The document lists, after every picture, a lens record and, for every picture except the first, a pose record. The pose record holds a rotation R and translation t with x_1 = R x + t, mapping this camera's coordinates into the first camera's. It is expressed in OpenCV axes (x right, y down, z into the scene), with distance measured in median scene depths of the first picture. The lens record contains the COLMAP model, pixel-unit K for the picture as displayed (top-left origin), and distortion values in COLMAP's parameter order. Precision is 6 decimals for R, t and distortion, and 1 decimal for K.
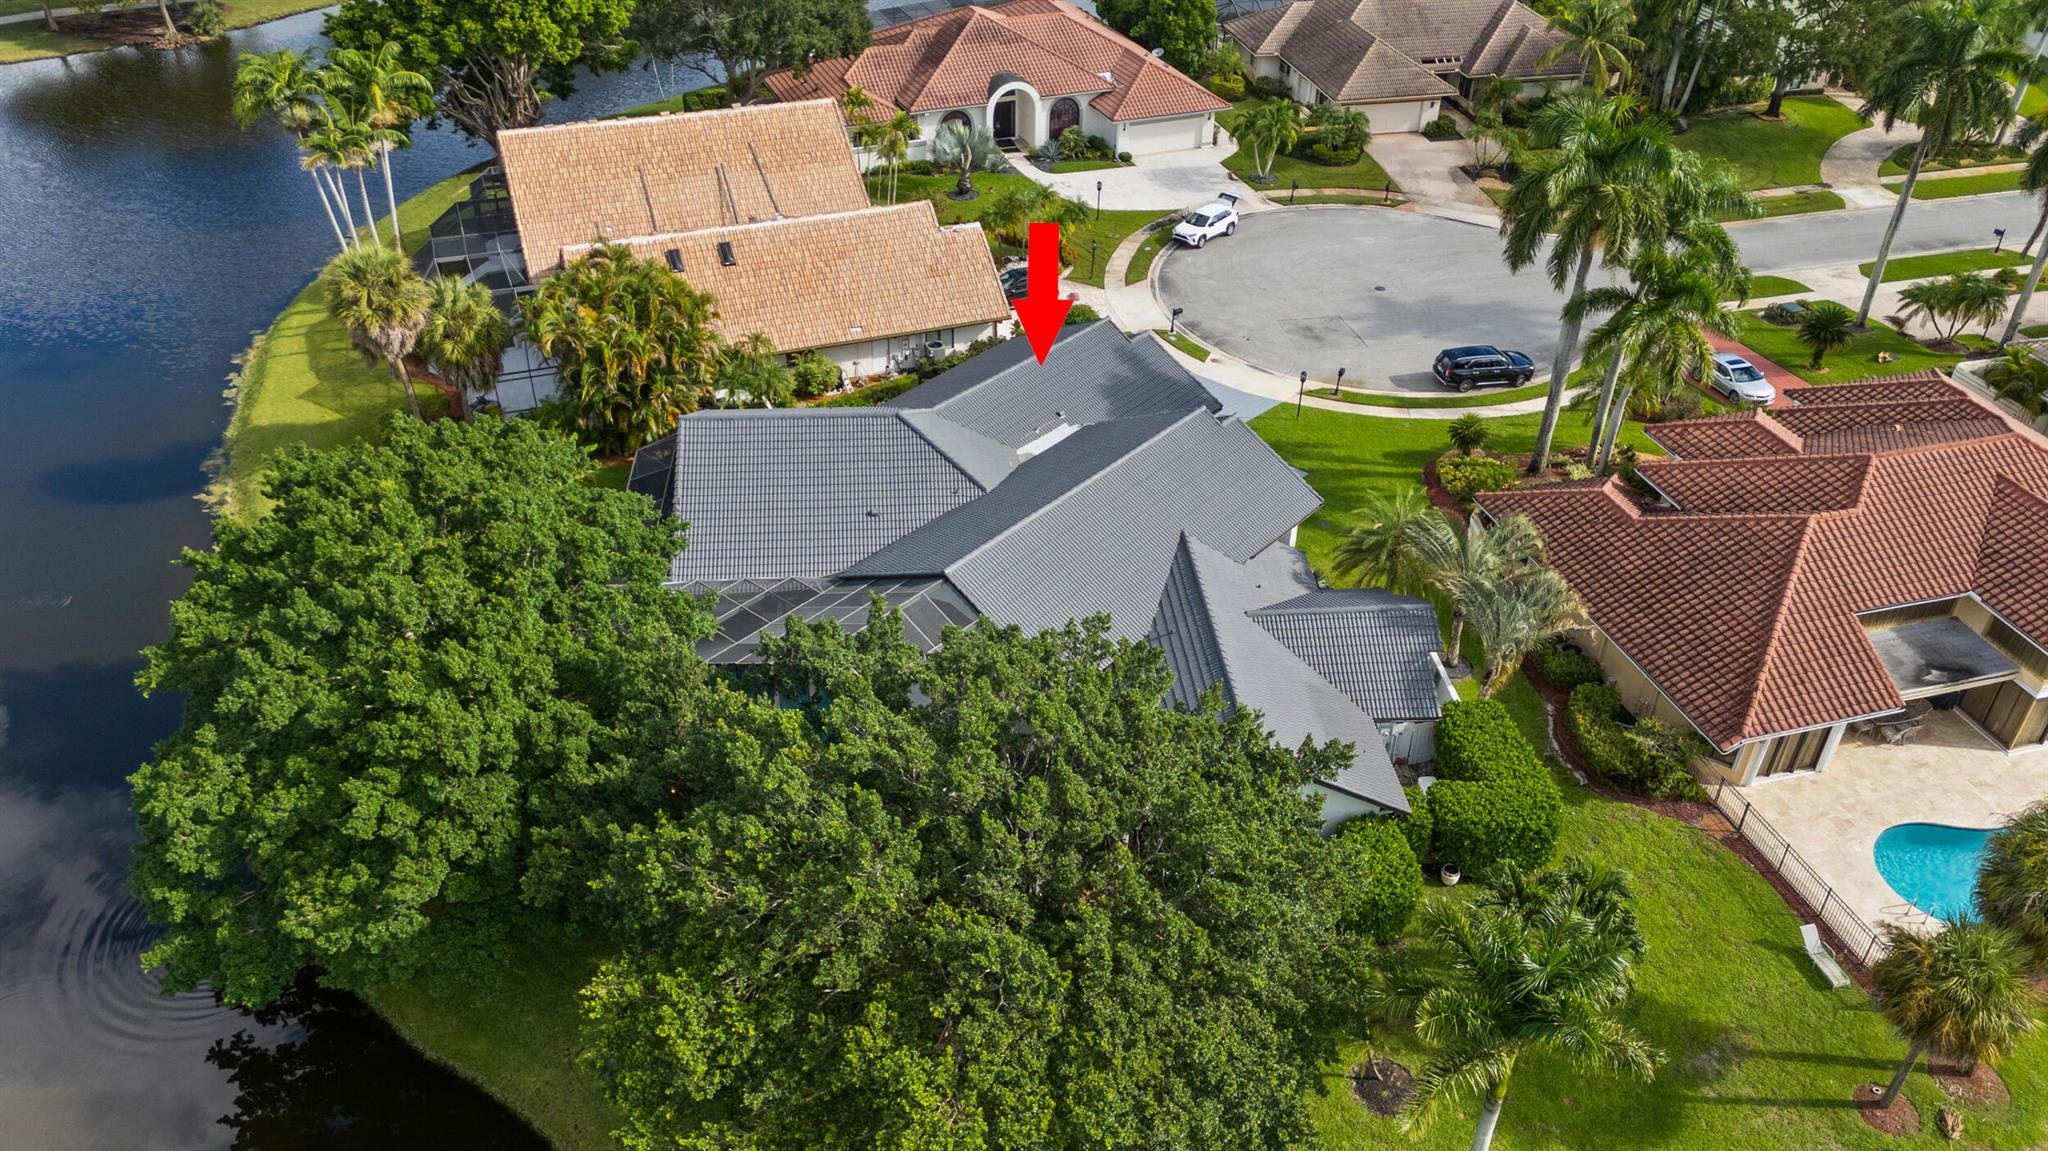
lens RADIAL K [[1485.6, 0, 1024.0], [0, 1485.6, 575.5], [0, 0, 1]] dist [0.039826, 0.000137]
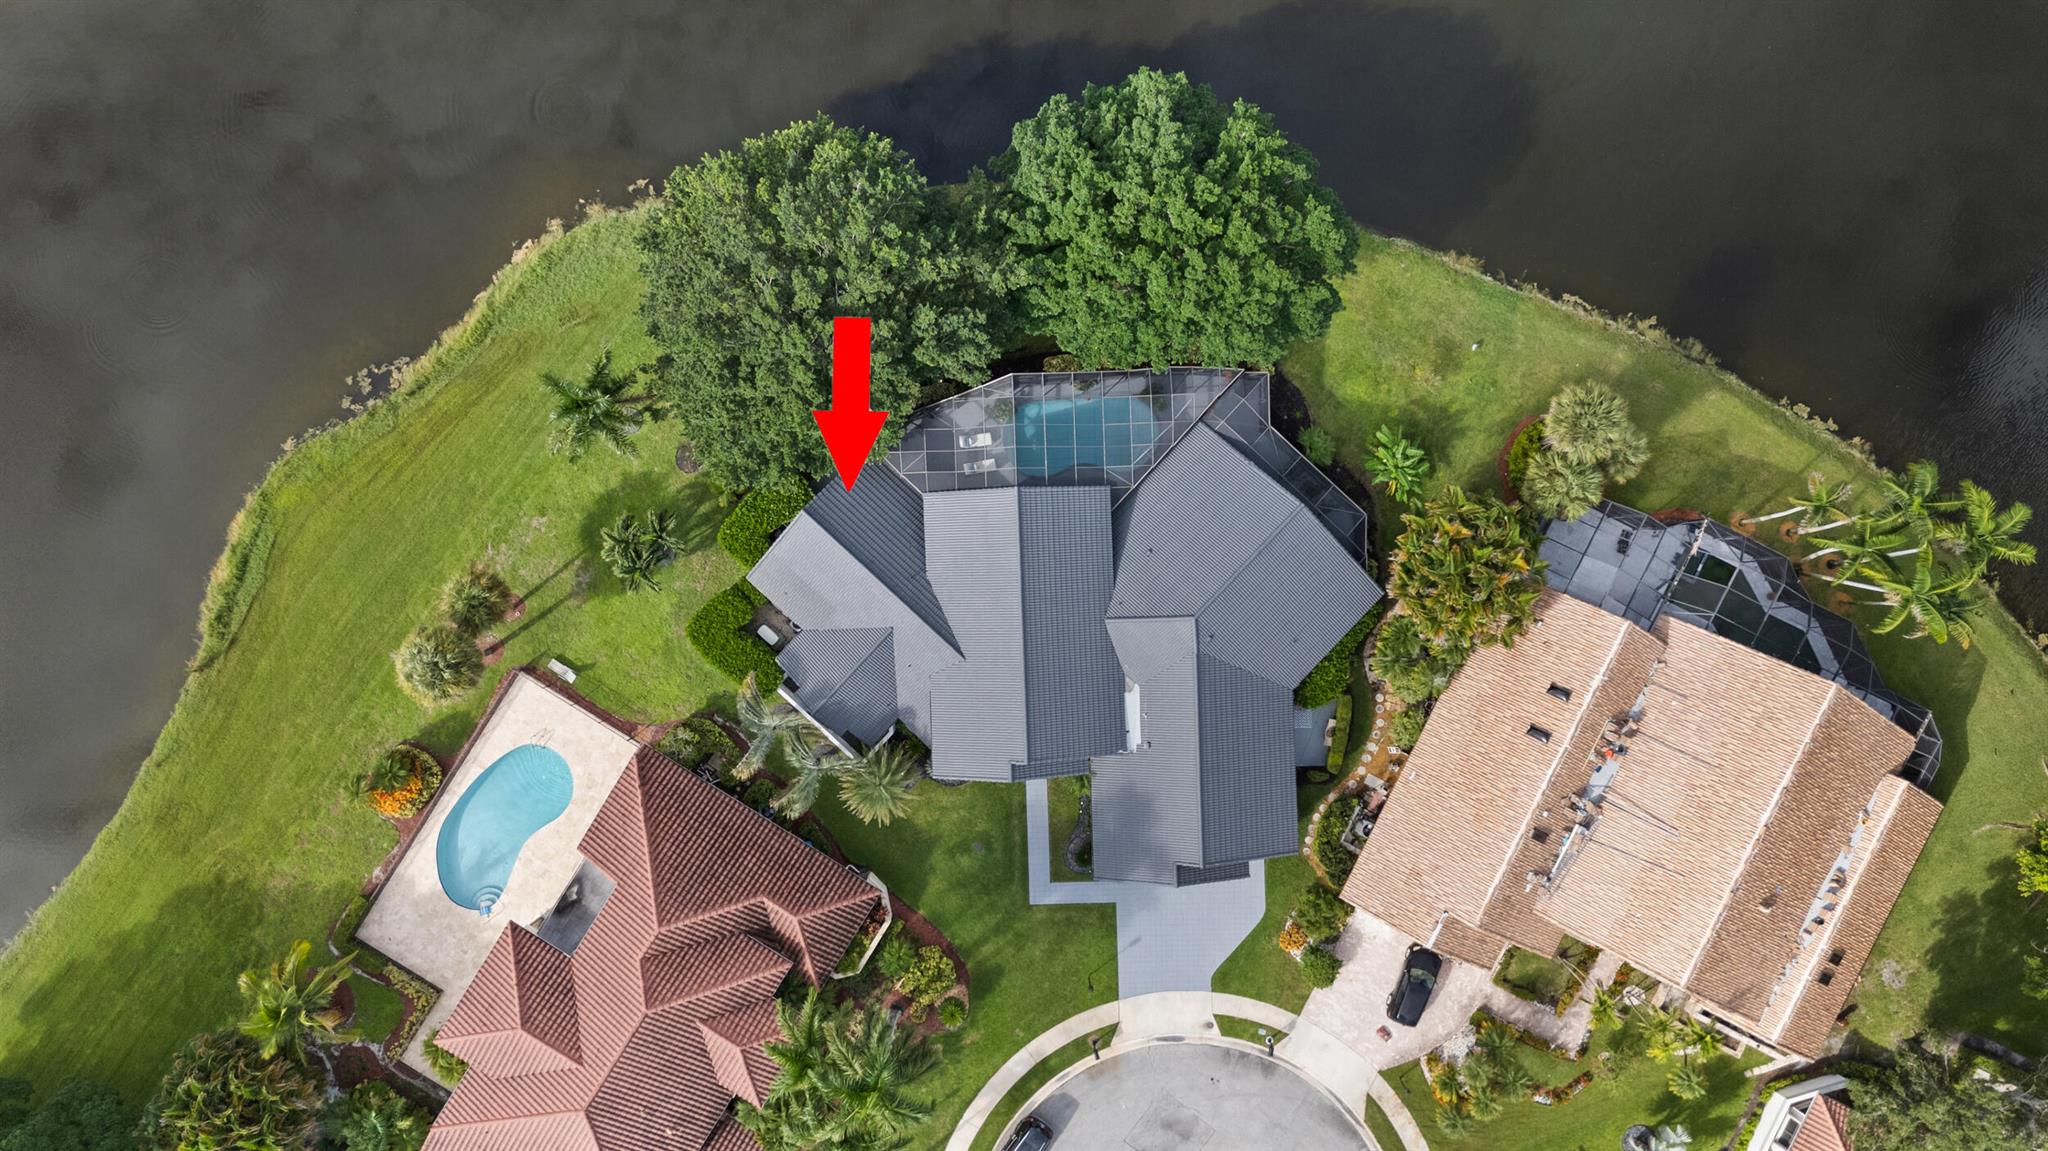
lens RADIAL K [[1485.6, 0, 1024.0], [0, 1485.6, 575.5], [0, 0, 1]] dist [0.039826, 0.000137]
pose [[-0.738269, 0.674491, -0.004631, 0.010761], [-0.403985, -0.436666, 0.803815, -1.083900], [0.540144, 0.595303, 0.594861, 0.072321]]
